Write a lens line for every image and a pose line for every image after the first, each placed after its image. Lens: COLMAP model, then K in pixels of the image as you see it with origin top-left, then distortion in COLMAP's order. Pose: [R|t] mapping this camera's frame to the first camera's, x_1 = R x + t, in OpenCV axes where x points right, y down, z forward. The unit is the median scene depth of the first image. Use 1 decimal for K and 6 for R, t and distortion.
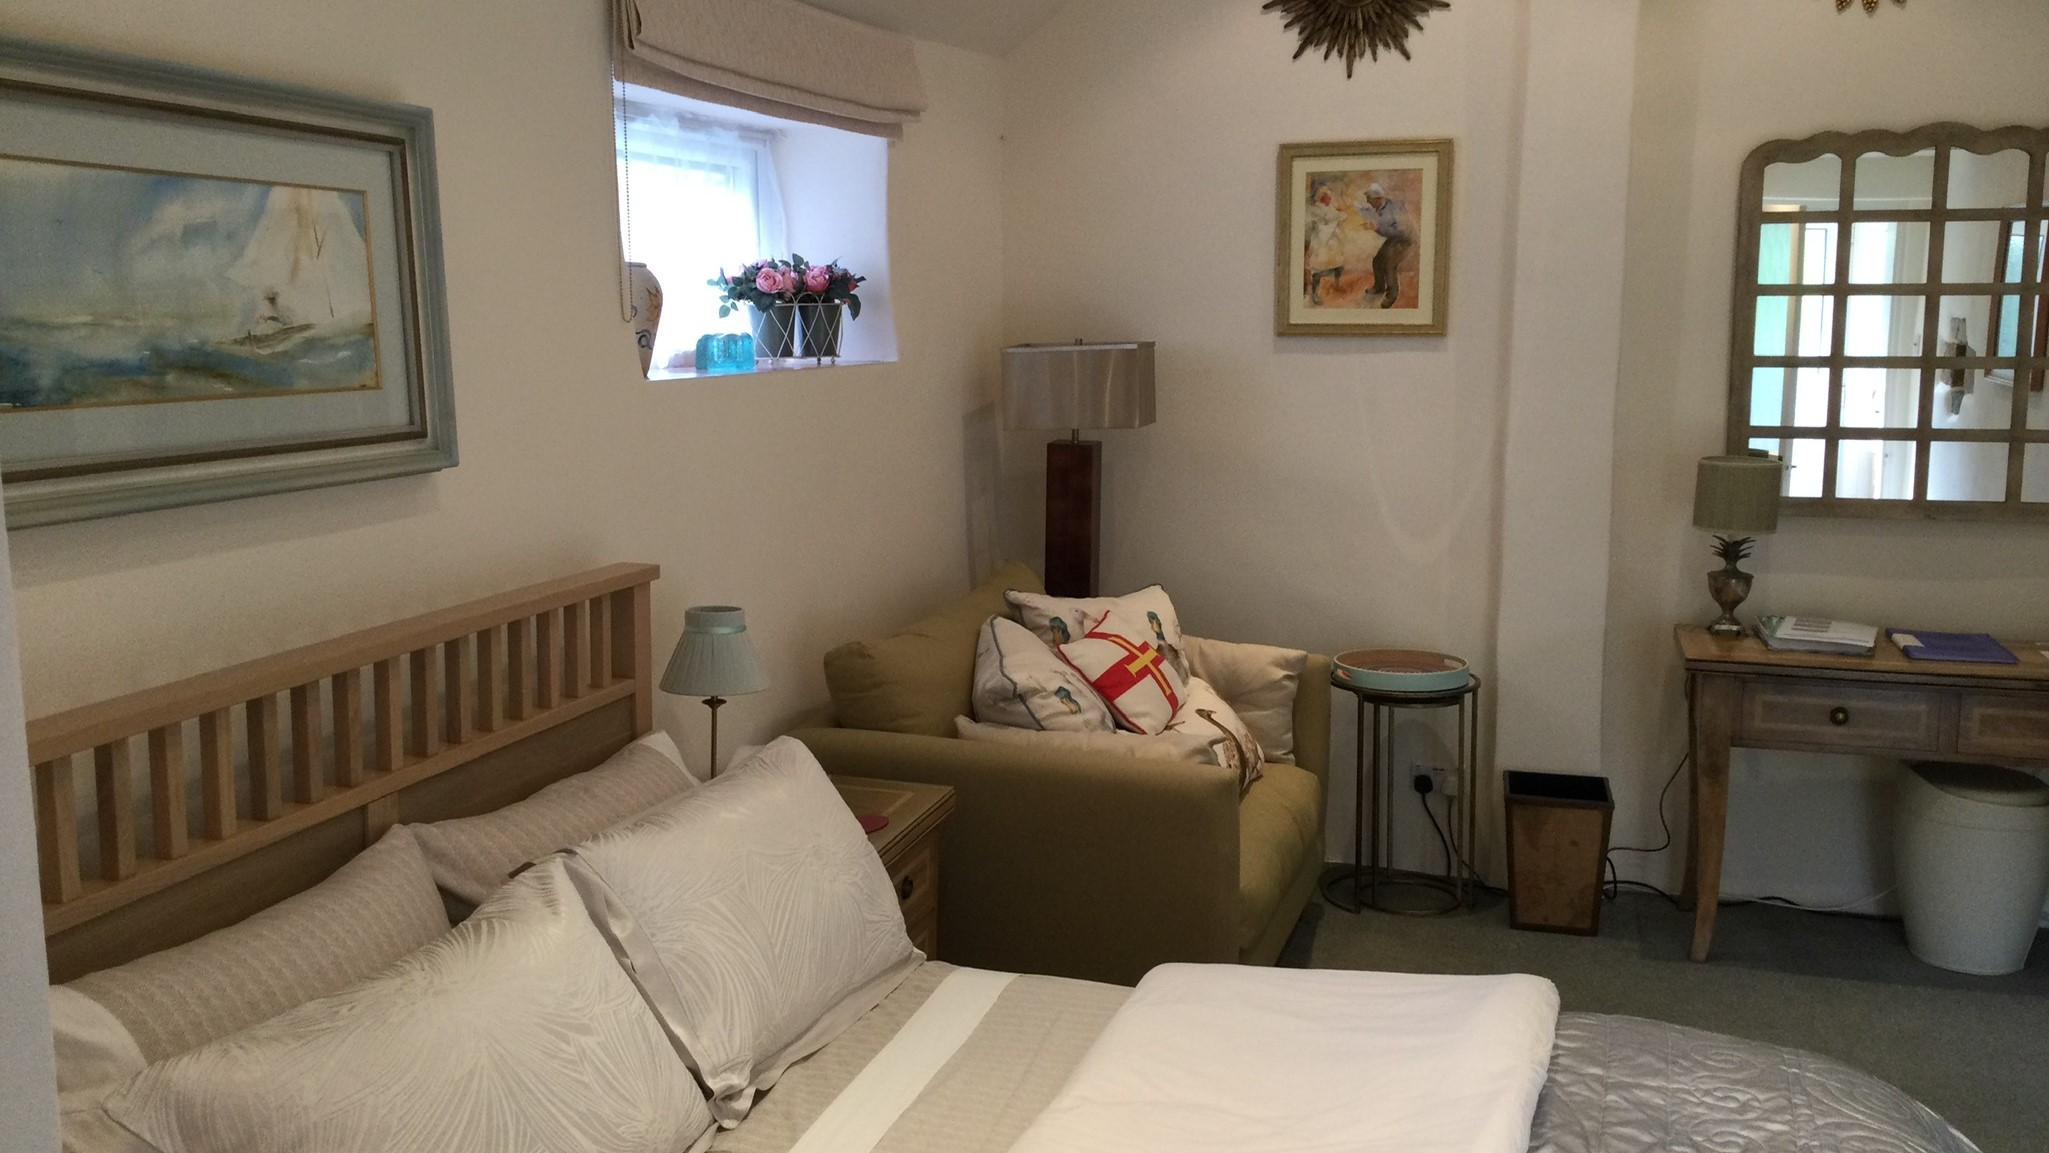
lens RADIAL K [[1907.4, 0, 1024.5], [0, 1907.4, 576.5], [0, 0, 1]] dist [0.232884, -0.355502]
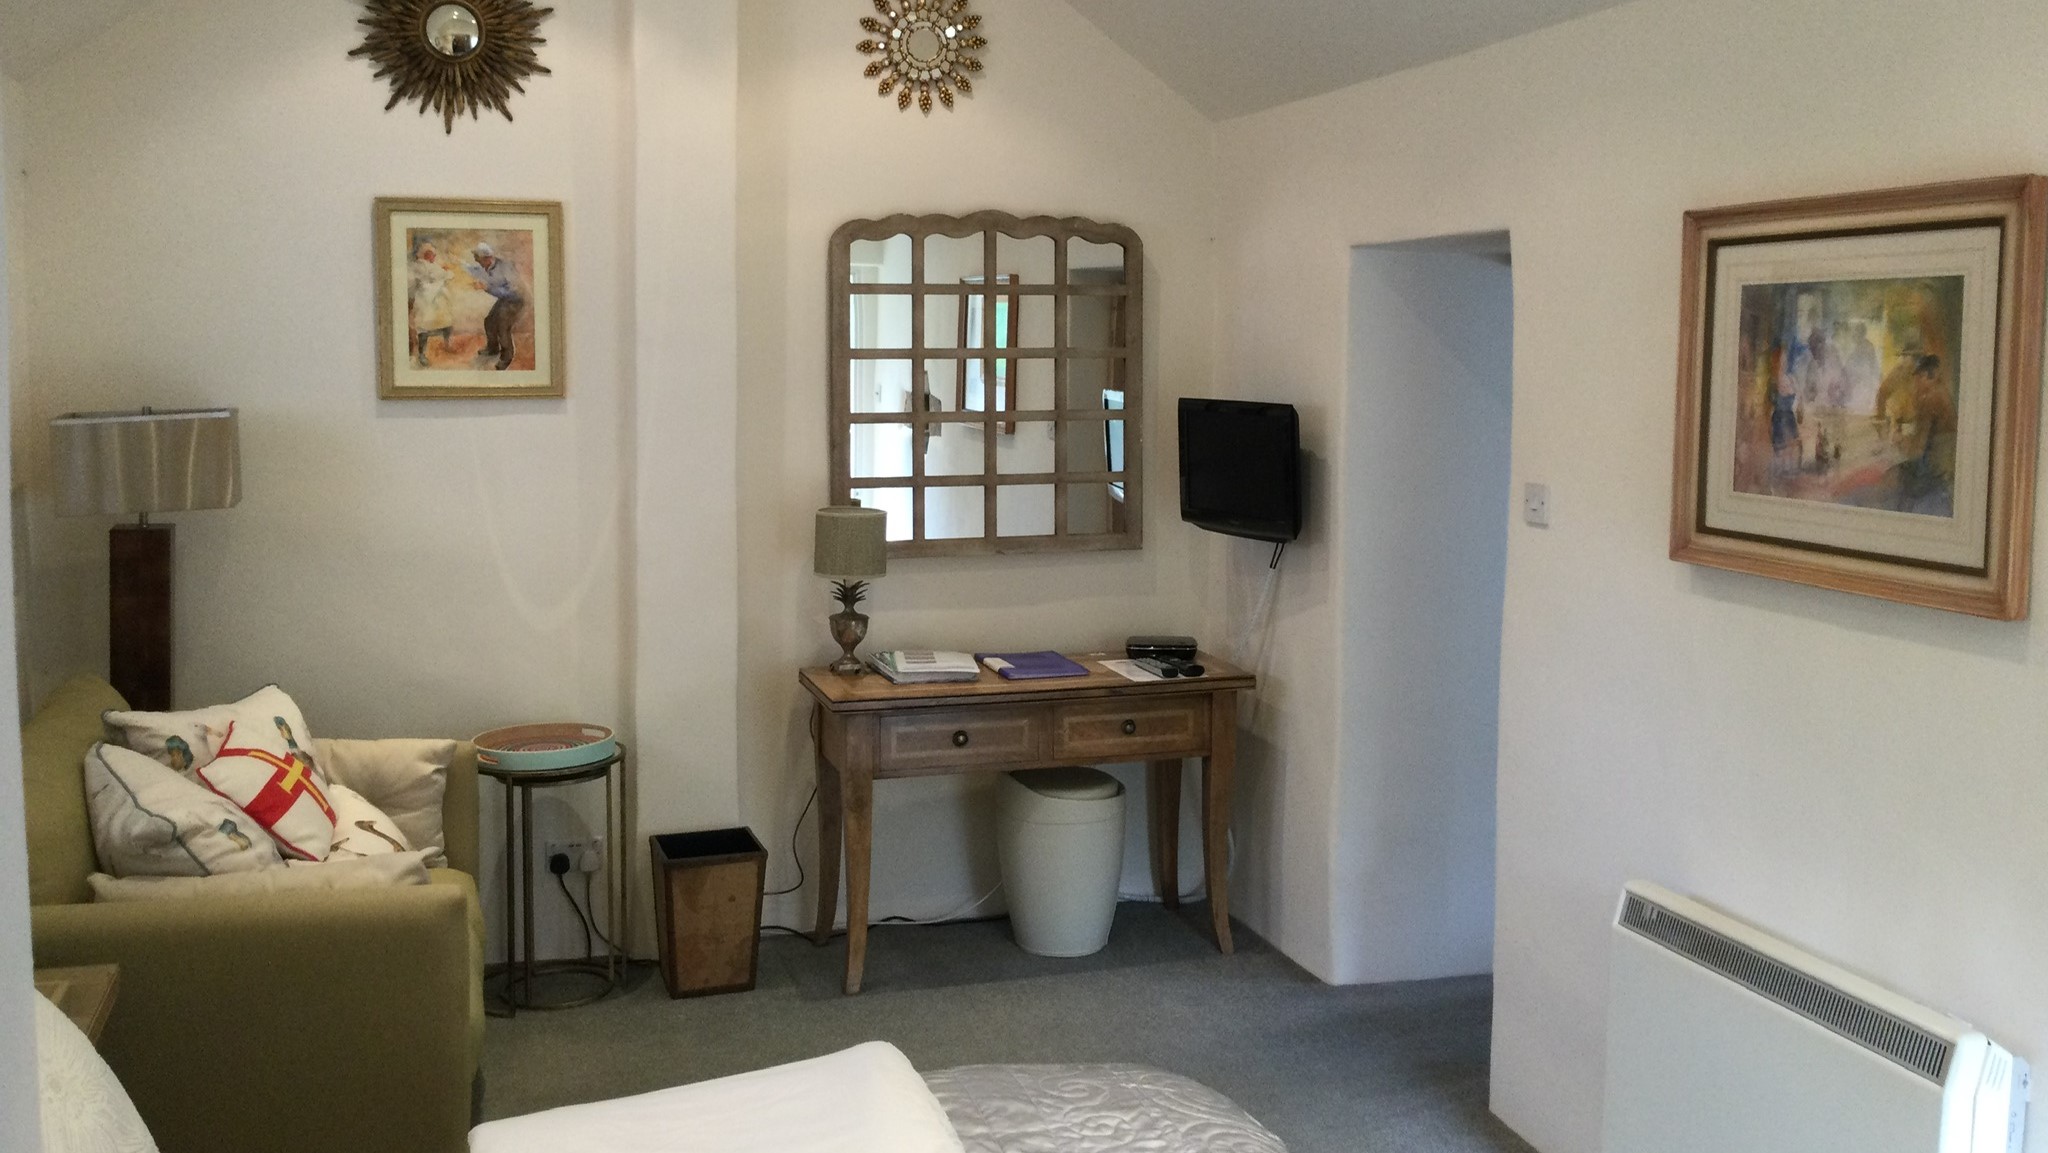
lens RADIAL K [[1893.1, 0, 1021.3], [0, 1893.1, 464.6], [0, 0, 1]] dist [0.201632, -0.352091]
pose [[0.846576, -0.039468, 0.530802, -0.106792], [0.084153, 0.994629, -0.060260, -0.013375], [-0.525573, 0.095683, 0.845351, 0.064026]]
